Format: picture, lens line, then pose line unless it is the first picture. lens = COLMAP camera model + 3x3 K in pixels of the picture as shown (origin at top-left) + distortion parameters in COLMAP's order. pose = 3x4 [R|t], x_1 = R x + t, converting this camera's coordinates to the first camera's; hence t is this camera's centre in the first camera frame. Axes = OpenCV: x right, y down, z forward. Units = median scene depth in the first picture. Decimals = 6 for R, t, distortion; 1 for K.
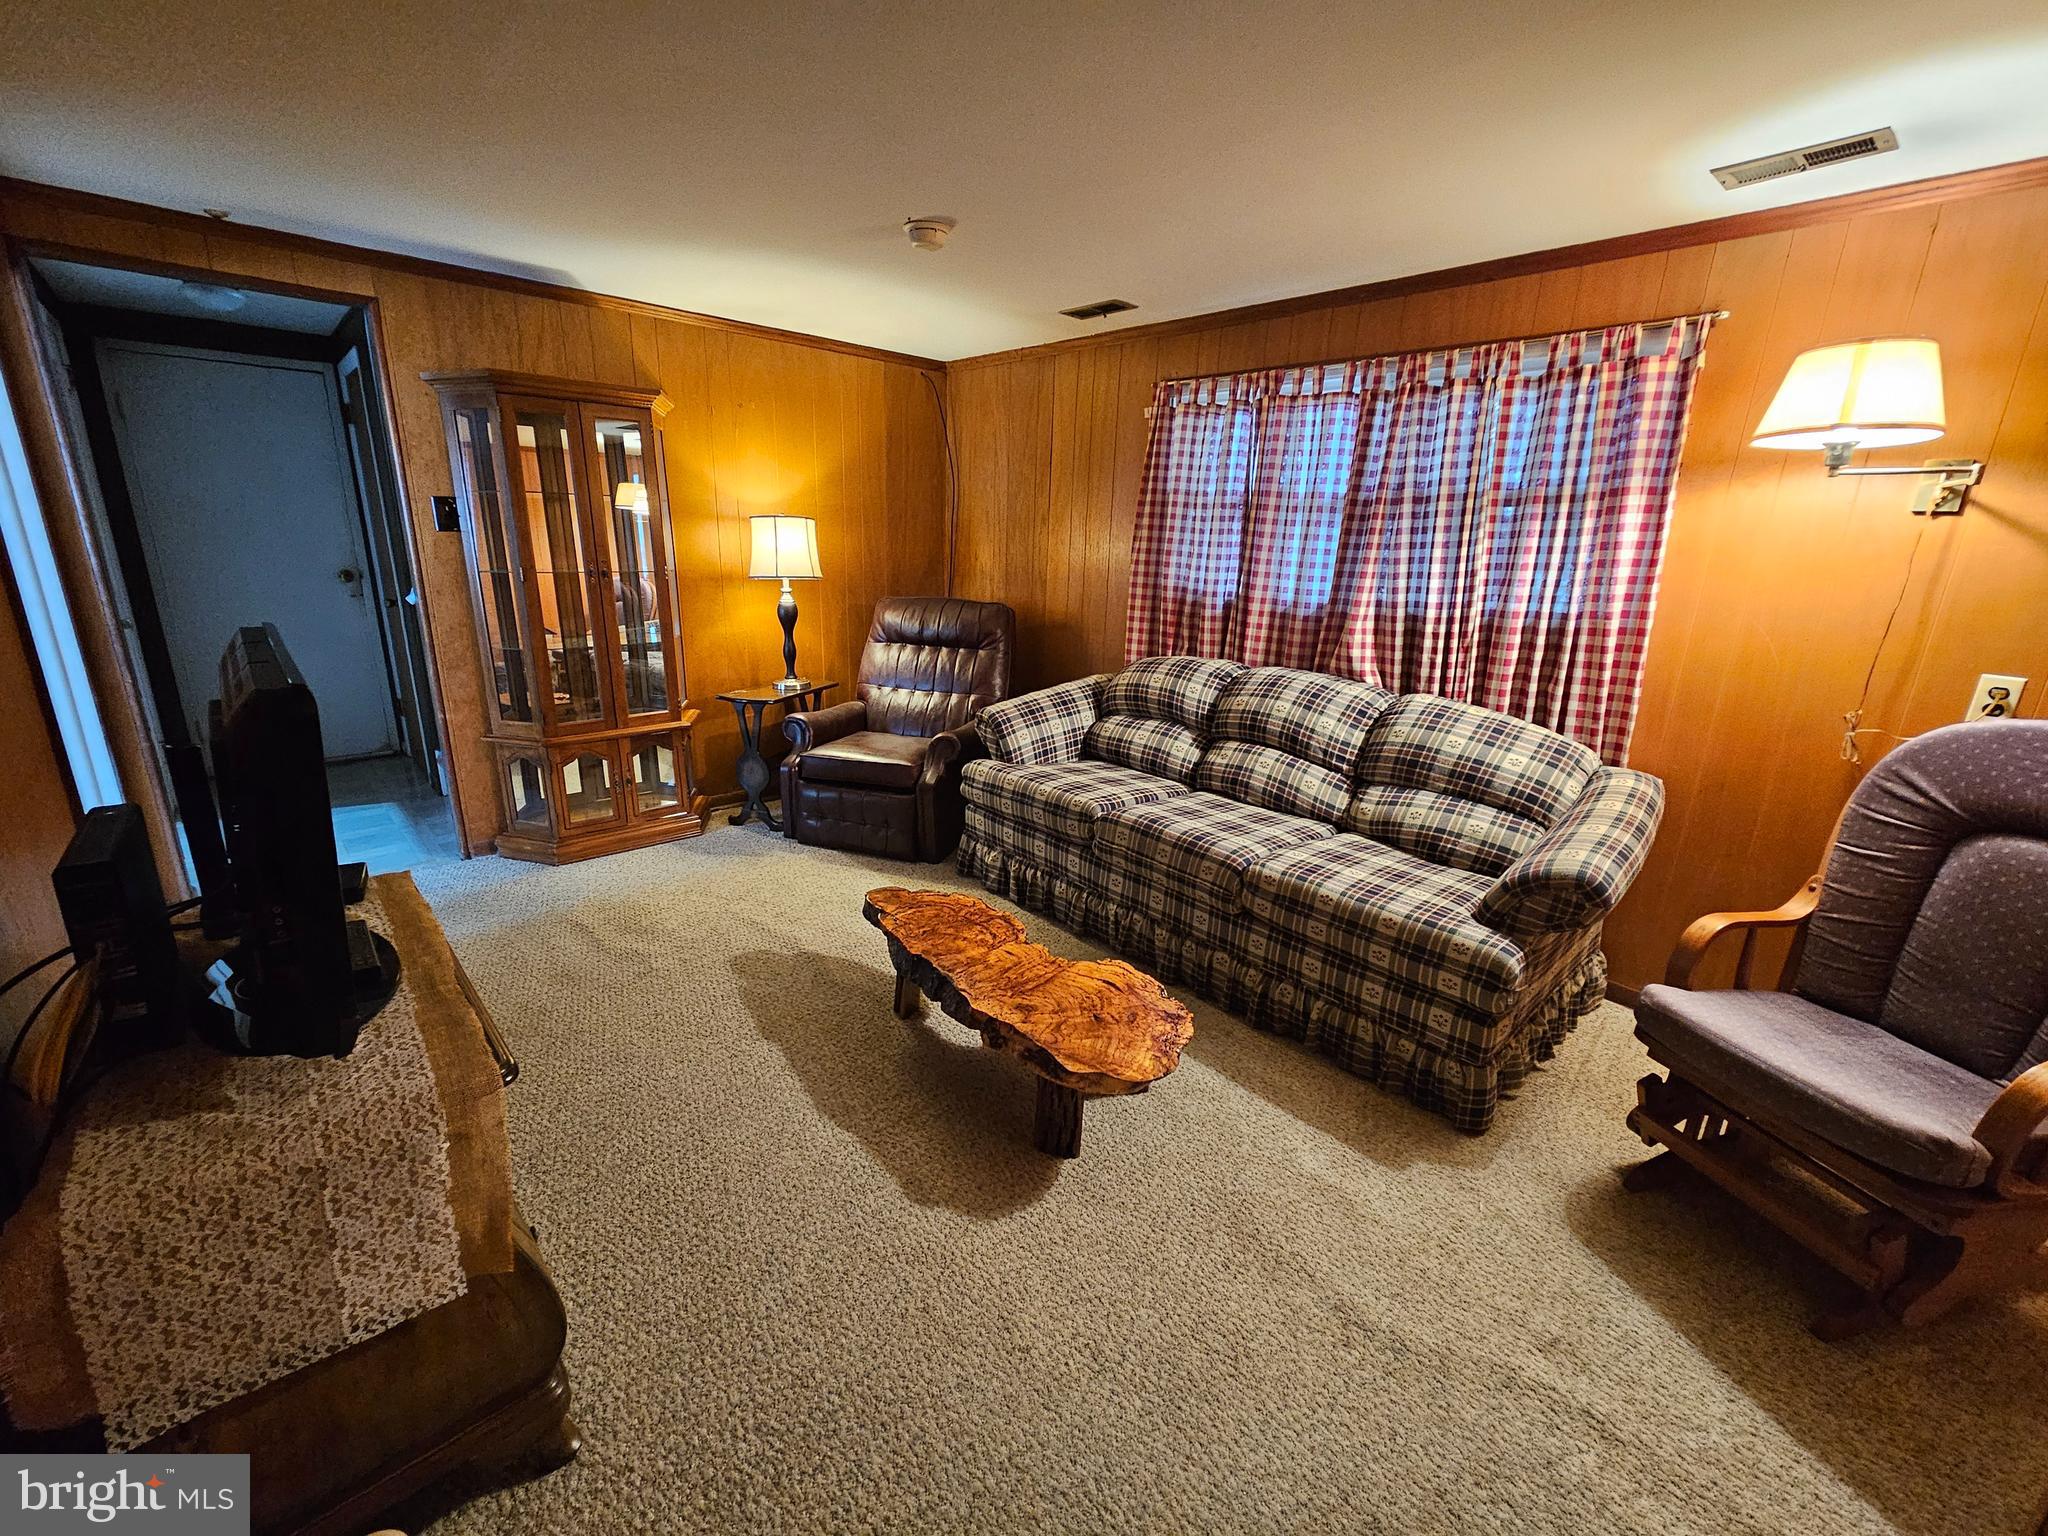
lens RADIAL K [[838.2, 0, 1017.2], [0, 838.2, 775.3], [0, 0, 1]] dist [-0.001669, 0.000416]
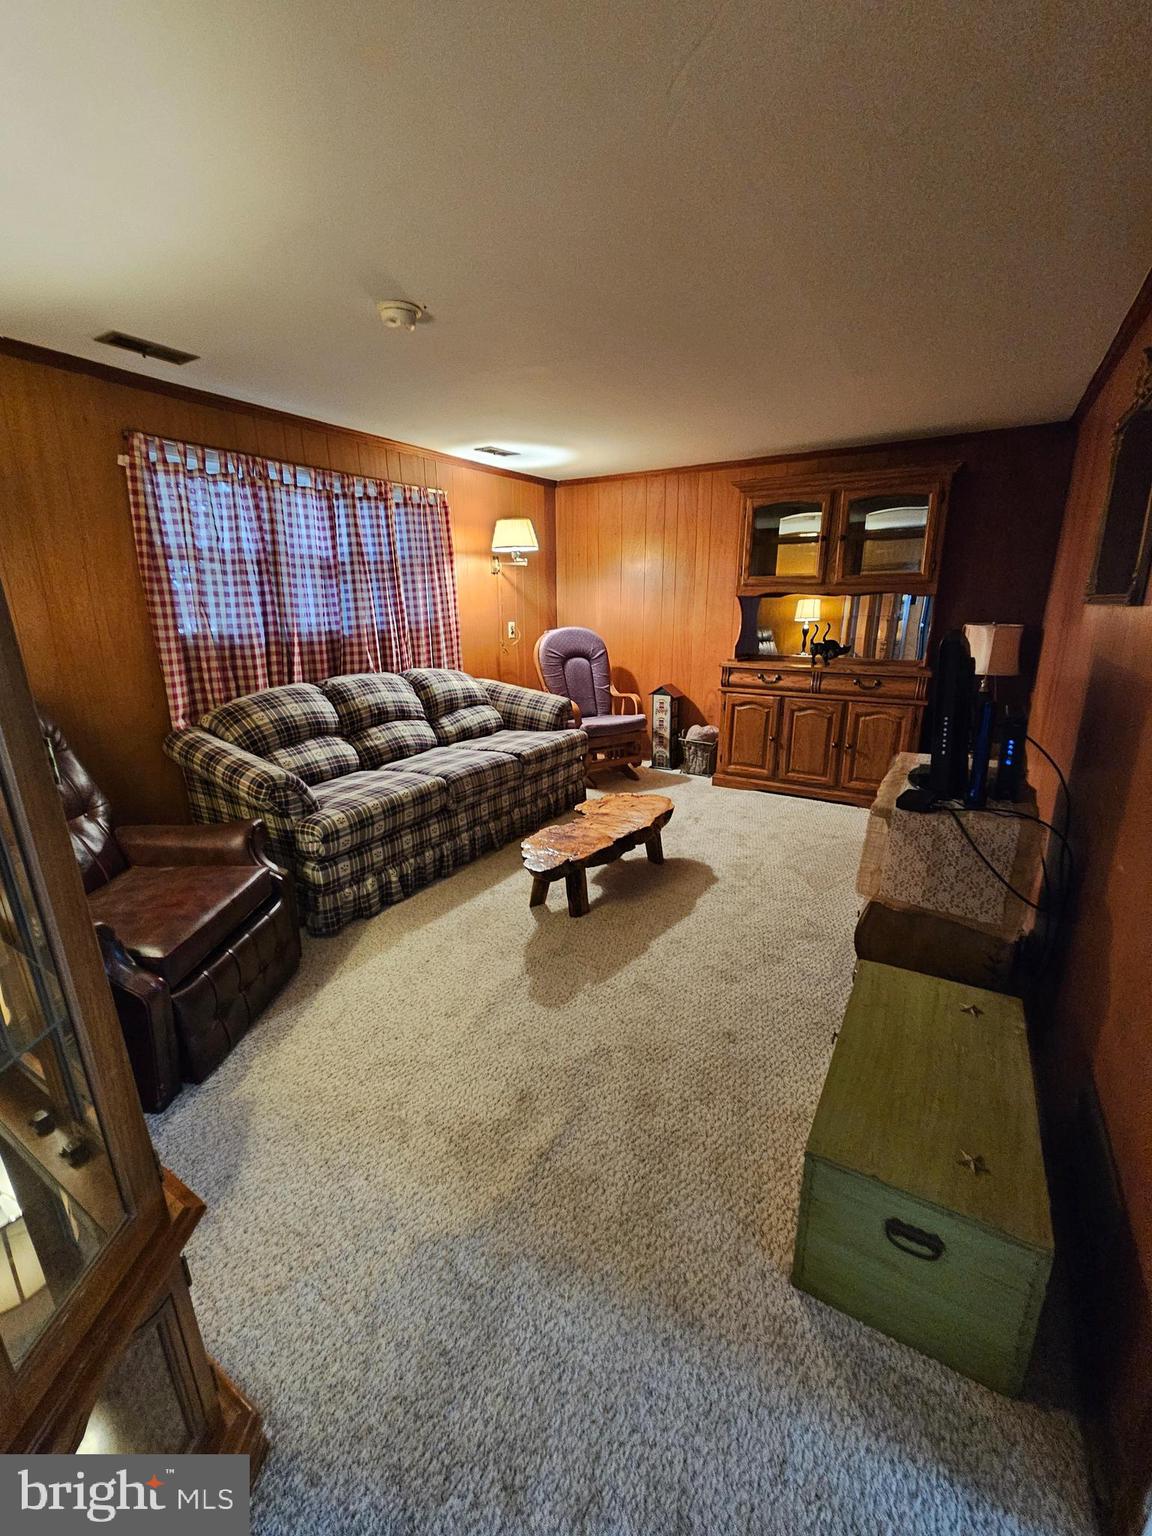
lens RADIAL K [[628.6, 0, 571.0], [0, 628.6, 767.0], [0, 0, 1]] dist [-0.001669, 0.000416]
pose [[-0.275724, -0.291844, 0.915862, -0.910444], [0.262263, 0.893806, 0.363771, -0.304191], [-0.924767, 0.340497, -0.169903, 0.945120]]
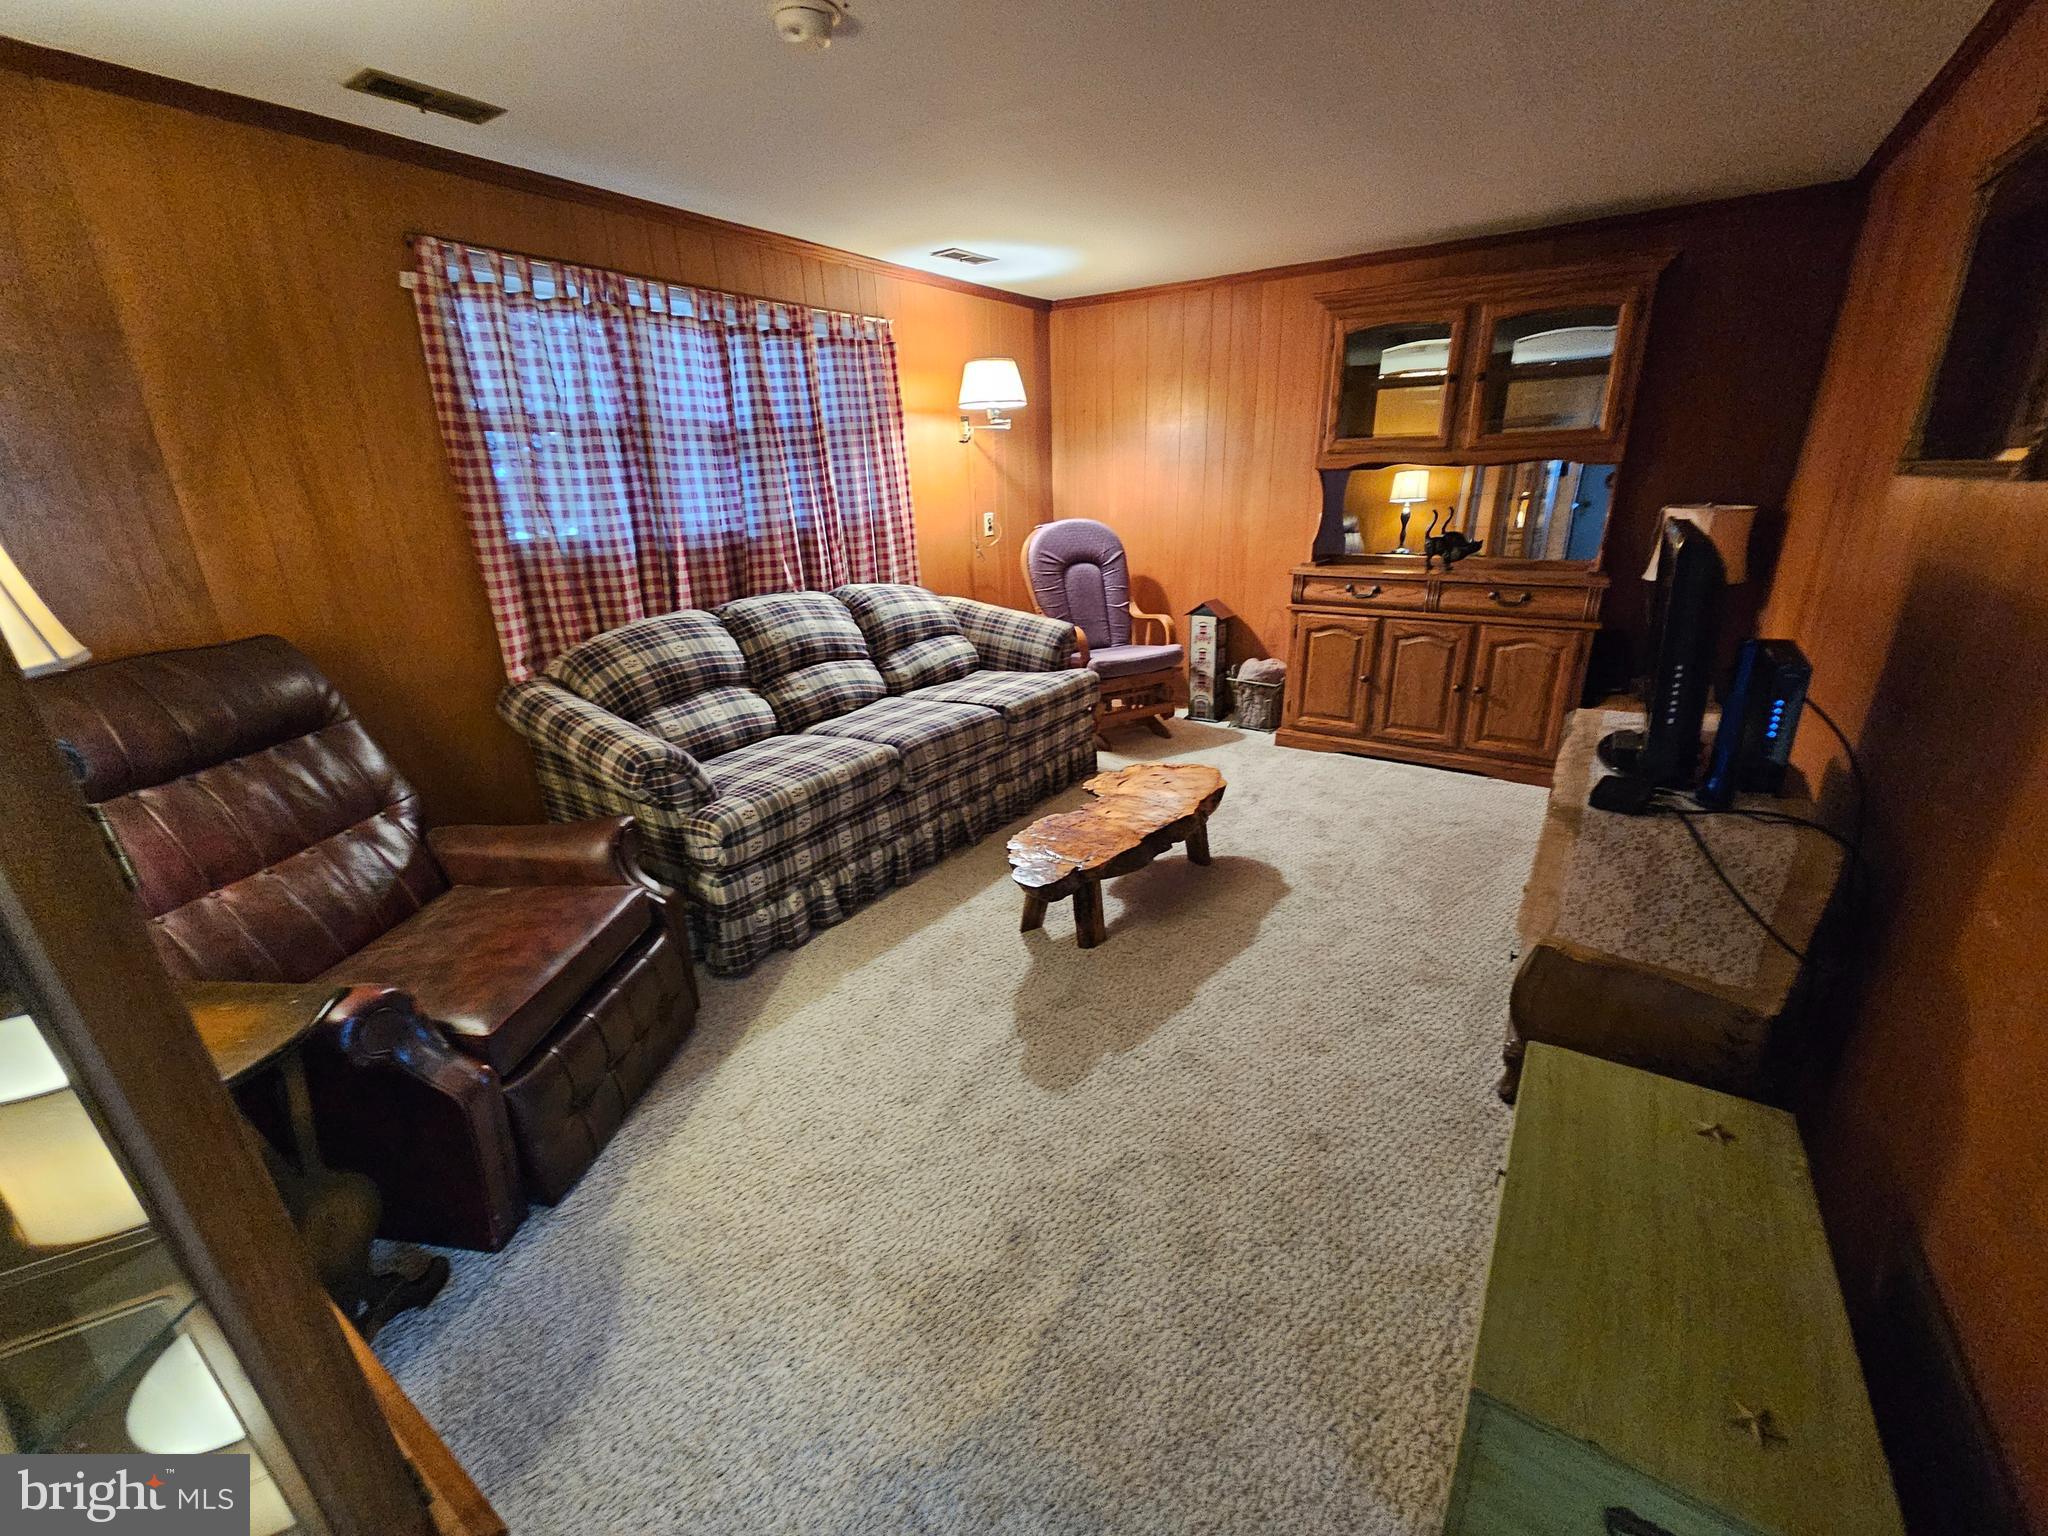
lens RADIAL K [[838.2, 0, 1037.2], [0, 838.2, 774.1], [0, 0, 1]] dist [-0.001669, 0.000416]
pose [[-0.242926, -0.365141, 0.898698, -0.824363], [0.282704, 0.859585, 0.425667, -0.302372], [-0.927936, 0.357471, -0.105589, 0.930766]]
